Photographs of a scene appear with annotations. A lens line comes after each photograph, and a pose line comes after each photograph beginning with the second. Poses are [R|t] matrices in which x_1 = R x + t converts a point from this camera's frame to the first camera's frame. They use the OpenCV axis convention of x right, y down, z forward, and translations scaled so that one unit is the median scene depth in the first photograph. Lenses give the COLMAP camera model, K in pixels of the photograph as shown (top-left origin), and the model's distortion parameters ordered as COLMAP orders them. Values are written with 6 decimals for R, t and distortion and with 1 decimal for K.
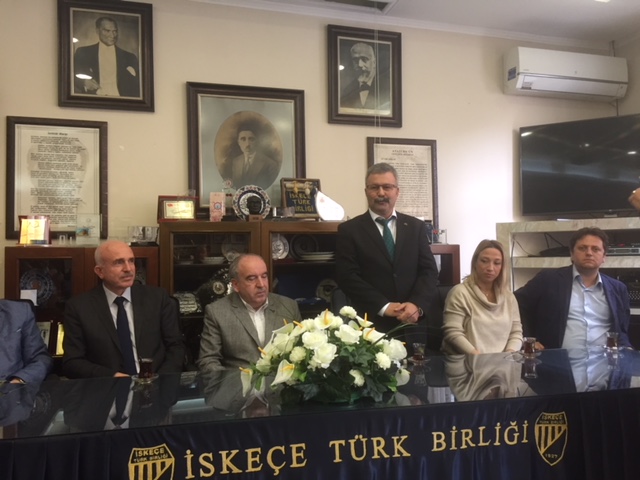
lens RADIAL K [[545.0, 0, 320.0], [0, 545.0, 240.0], [0, 0, 1]] dist [0.082531, -0.116522]
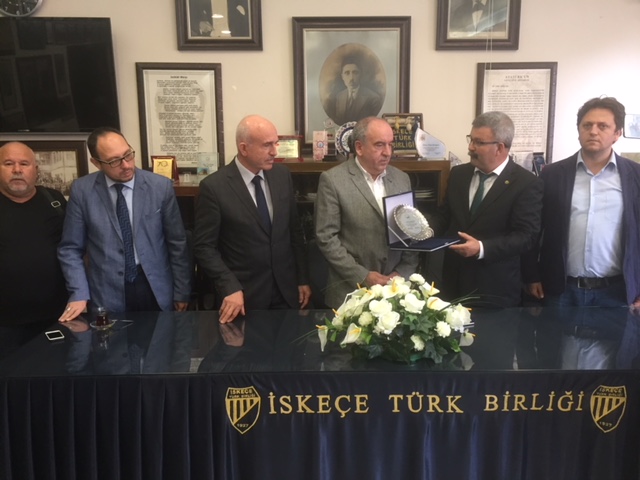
lens RADIAL K [[545.0, 0, 320.0], [0, 545.0, 240.0], [0, 0, 1]] dist [0.082531, -0.116522]
pose [[0.972477, 0.043722, -0.228860, 0.068732], [0.002181, 0.980485, 0.196583, -0.100082], [0.232989, -0.191671, 0.953404, -0.042627]]
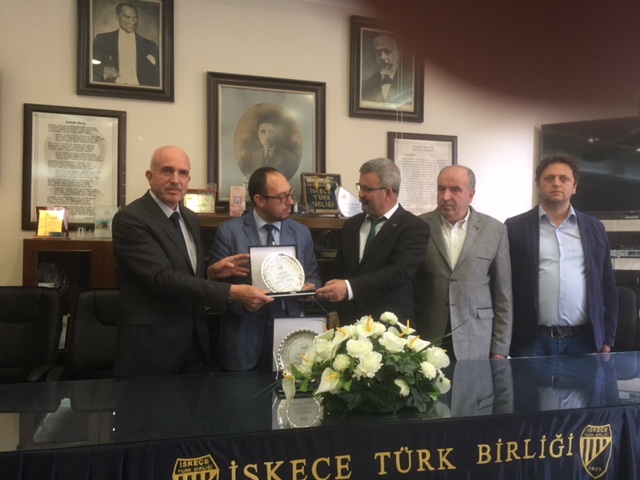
lens RADIAL K [[545.0, 0, 320.0], [0, 545.0, 240.0], [0, 0, 1]] dist [0.082531, -0.116522]
pose [[0.999777, 0.020012, 0.006716, -0.050938], [-0.020145, 0.999589, 0.020395, -0.015336], [-0.006305, -0.020526, 0.999769, 0.019506]]
